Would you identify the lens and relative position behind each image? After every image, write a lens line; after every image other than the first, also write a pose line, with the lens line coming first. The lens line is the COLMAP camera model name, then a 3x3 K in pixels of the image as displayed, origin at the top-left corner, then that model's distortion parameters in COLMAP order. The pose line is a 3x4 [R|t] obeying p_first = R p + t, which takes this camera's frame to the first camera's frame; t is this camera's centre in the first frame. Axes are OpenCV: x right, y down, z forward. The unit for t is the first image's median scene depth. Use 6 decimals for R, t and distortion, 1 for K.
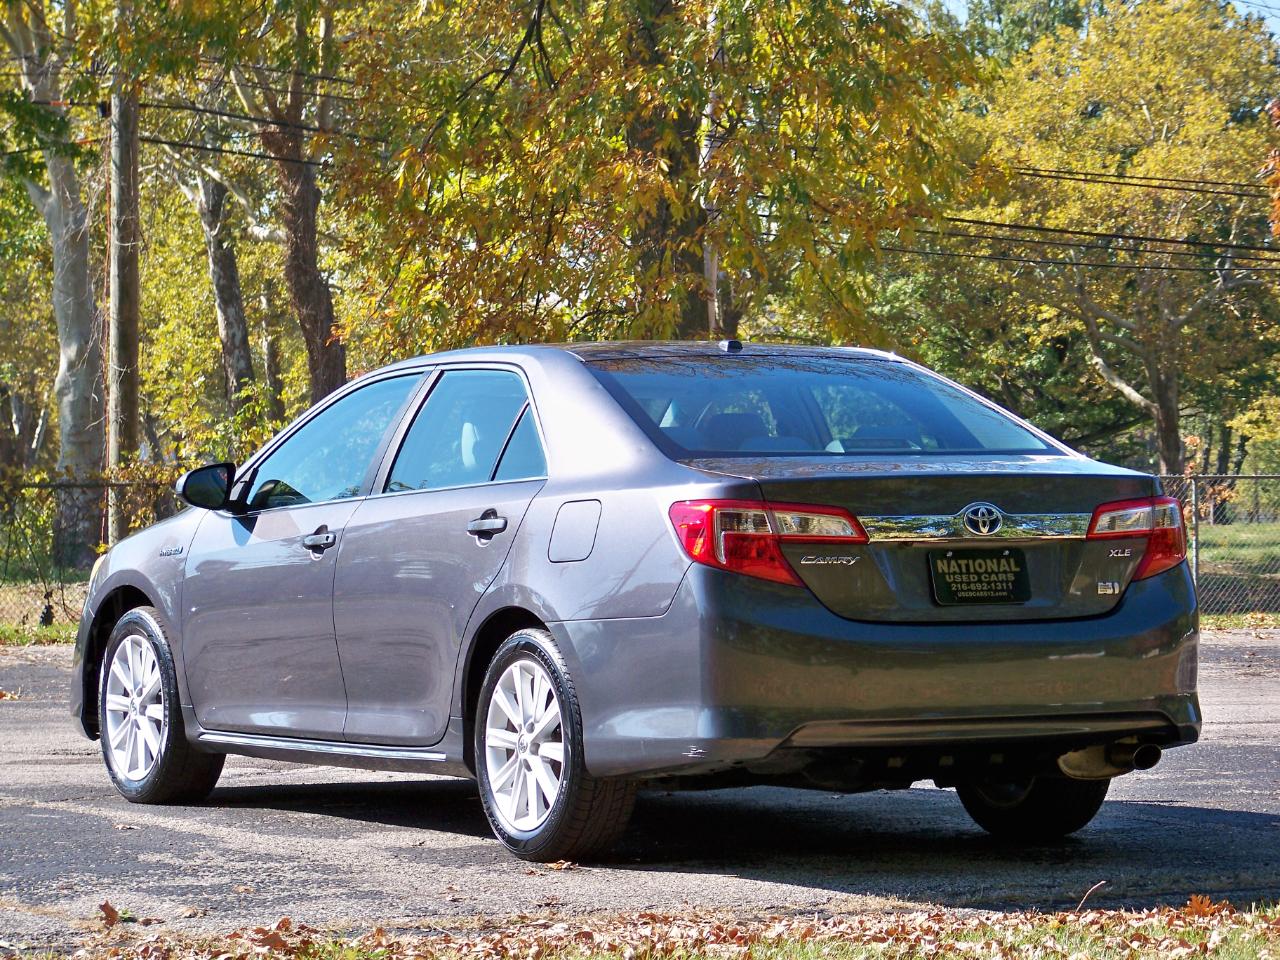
lens RADIAL K [[7320.1, 0, 640.0], [0, 7320.1, 480.0], [0, 0, 1]] dist [-0.777990, 10.976923]
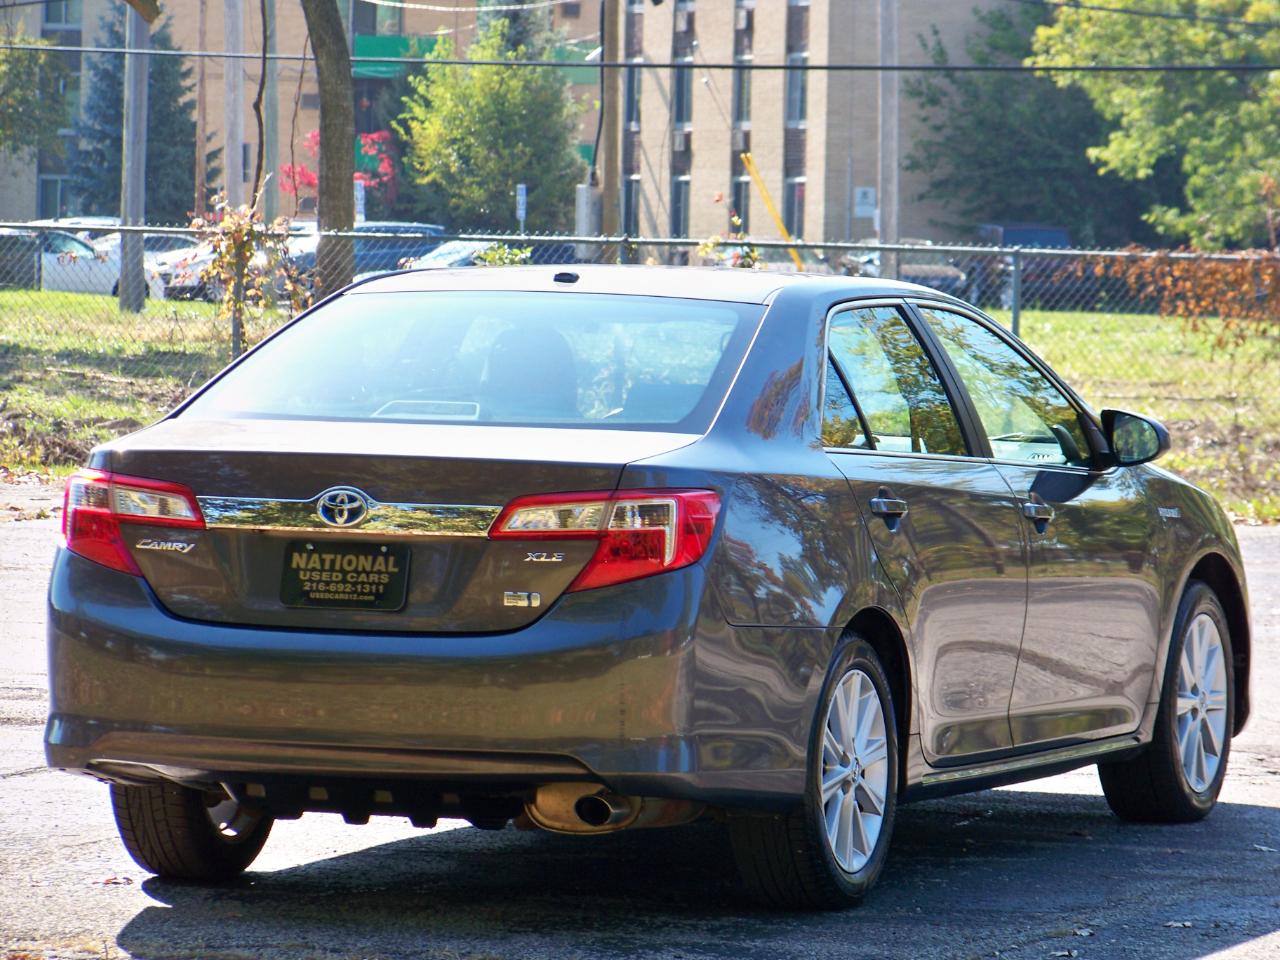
lens RADIAL K [[7320.1, 0, 640.0], [0, 7320.1, 480.0], [0, 0, 1]] dist [-0.777990, 10.976923]
pose [[0.658355, 0.040774, -0.751602, 0.693030], [-0.030323, 0.999158, 0.027643, -0.021650], [0.752096, 0.004592, 0.659037, 0.477201]]
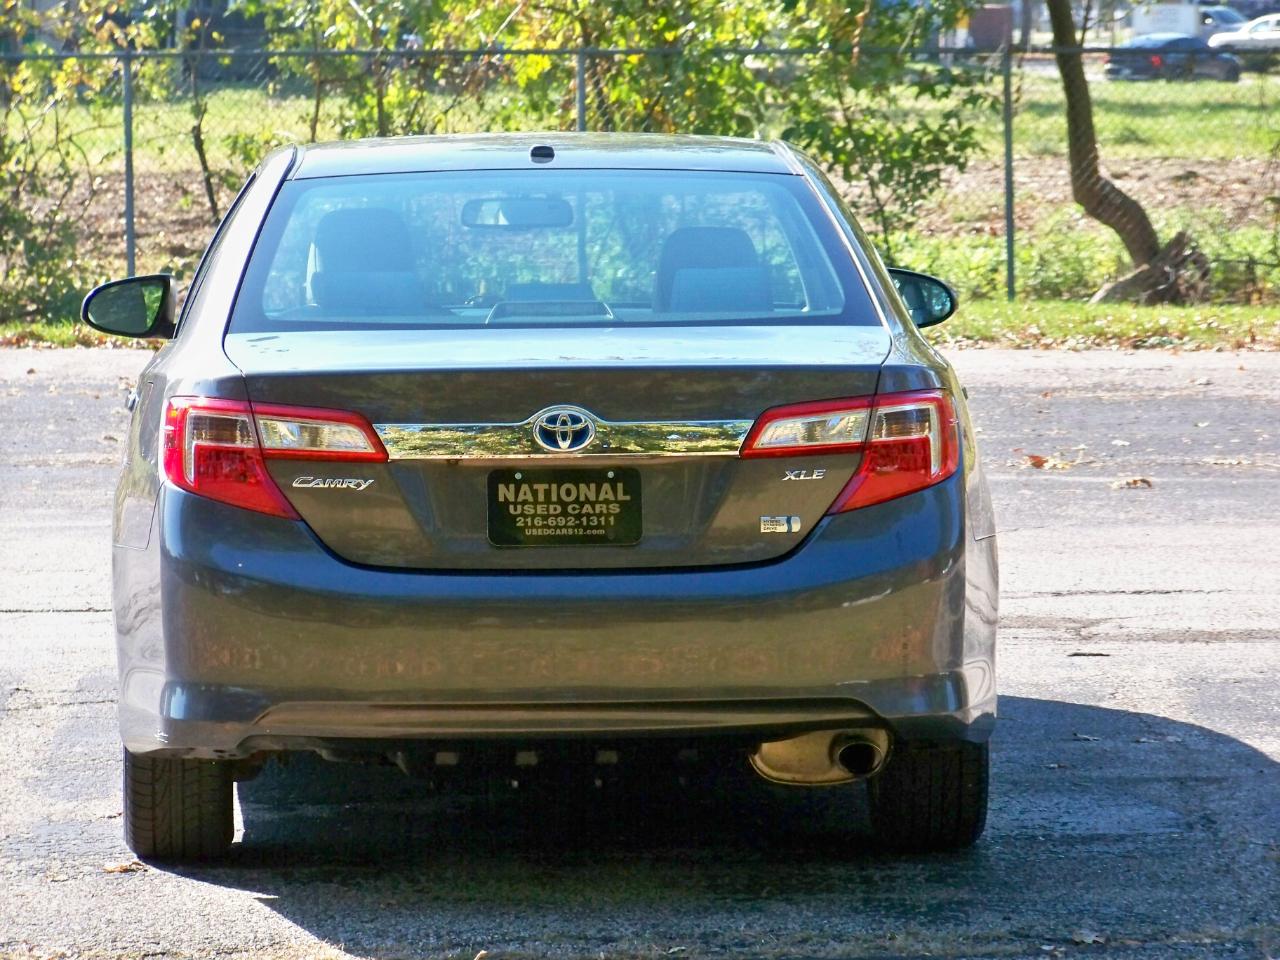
lens RADIAL K [[7320.1, 0, 640.0], [0, 7320.1, 480.0], [0, 0, 1]] dist [-0.777990, 10.976923]
pose [[0.882834, 0.023853, -0.469079, 0.393187], [0.002367, 0.998471, 0.055229, -0.029546], [0.469679, -0.049869, 0.881428, 0.364332]]
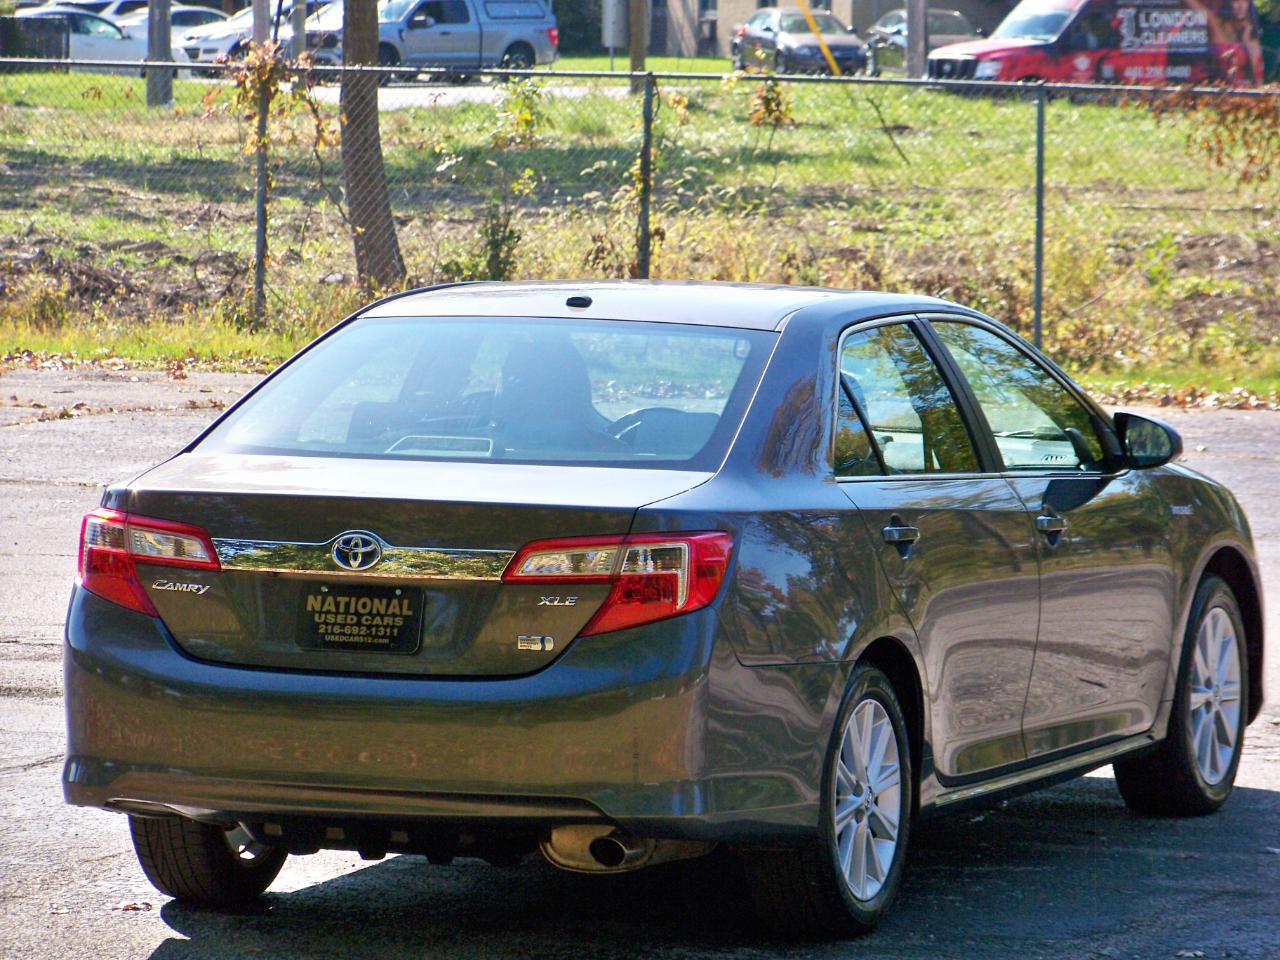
lens RADIAL K [[7320.1, 0, 640.0], [0, 7320.1, 480.0], [0, 0, 1]] dist [-0.777990, 10.976923]
pose [[0.655638, 0.058929, -0.752772, 0.696111], [-0.024411, 0.998083, 0.056872, -0.050931], [0.754681, -0.018912, 0.655820, 0.476006]]
